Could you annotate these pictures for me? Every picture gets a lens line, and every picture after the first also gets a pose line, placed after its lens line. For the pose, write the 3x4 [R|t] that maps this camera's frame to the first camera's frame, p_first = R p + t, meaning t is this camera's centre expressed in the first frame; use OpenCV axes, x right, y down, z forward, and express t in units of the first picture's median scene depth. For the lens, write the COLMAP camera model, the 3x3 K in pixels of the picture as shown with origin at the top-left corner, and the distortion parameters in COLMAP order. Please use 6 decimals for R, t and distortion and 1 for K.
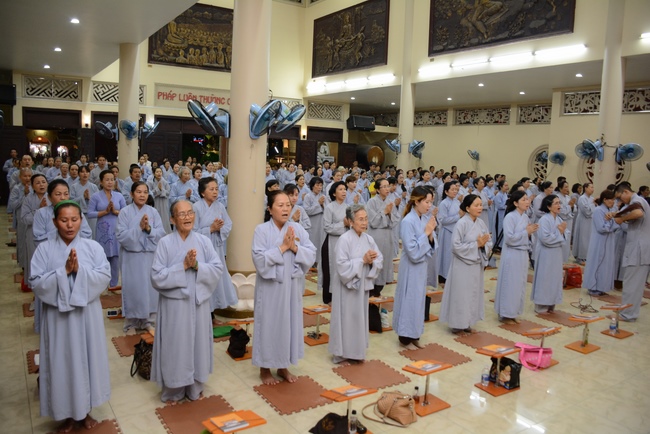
lens RADIAL K [[506.4, 0, 325.0], [0, 506.4, 217.0], [0, 0, 1]] dist [-0.156040, 0.106096]
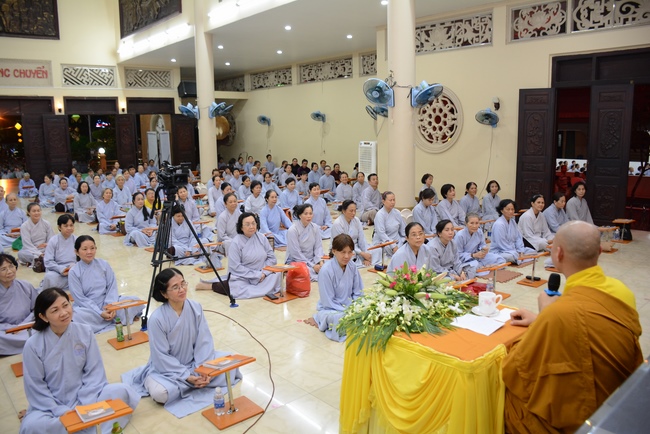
lens RADIAL K [[504.7, 0, 325.0], [0, 504.7, 217.0], [0, 0, 1]] dist [-0.154222, 0.100165]
pose [[0.988581, -0.083604, 0.125372, 0.217378], [0.076801, 0.995349, 0.058150, -0.000960], [-0.129651, -0.047857, 0.990404, 0.153658]]
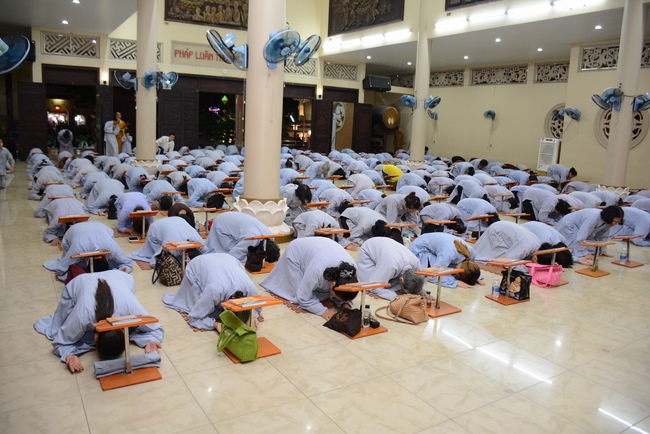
lens RADIAL K [[504.7, 0, 325.0], [0, 504.7, 217.0], [0, 0, 1]] dist [-0.154222, 0.100165]
pose [[0.999532, 0.007115, -0.029742, 0.000027], [-0.005412, 0.998362, 0.056956, 0.029194], [0.030098, -0.056768, 0.997934, -0.007263]]
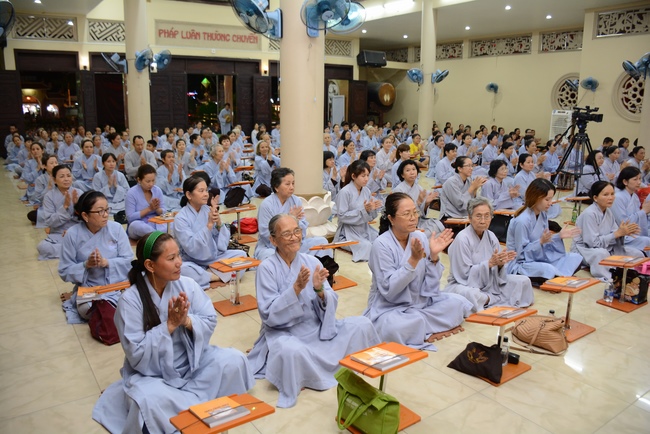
lens RADIAL K [[504.7, 0, 325.0], [0, 504.7, 217.0], [0, 0, 1]] dist [-0.154222, 0.100165]
pose [[0.999287, -0.037016, 0.007418, -0.045333], [0.036118, 0.994573, 0.097568, 0.021604], [-0.010989, -0.097230, 0.995201, 0.045987]]
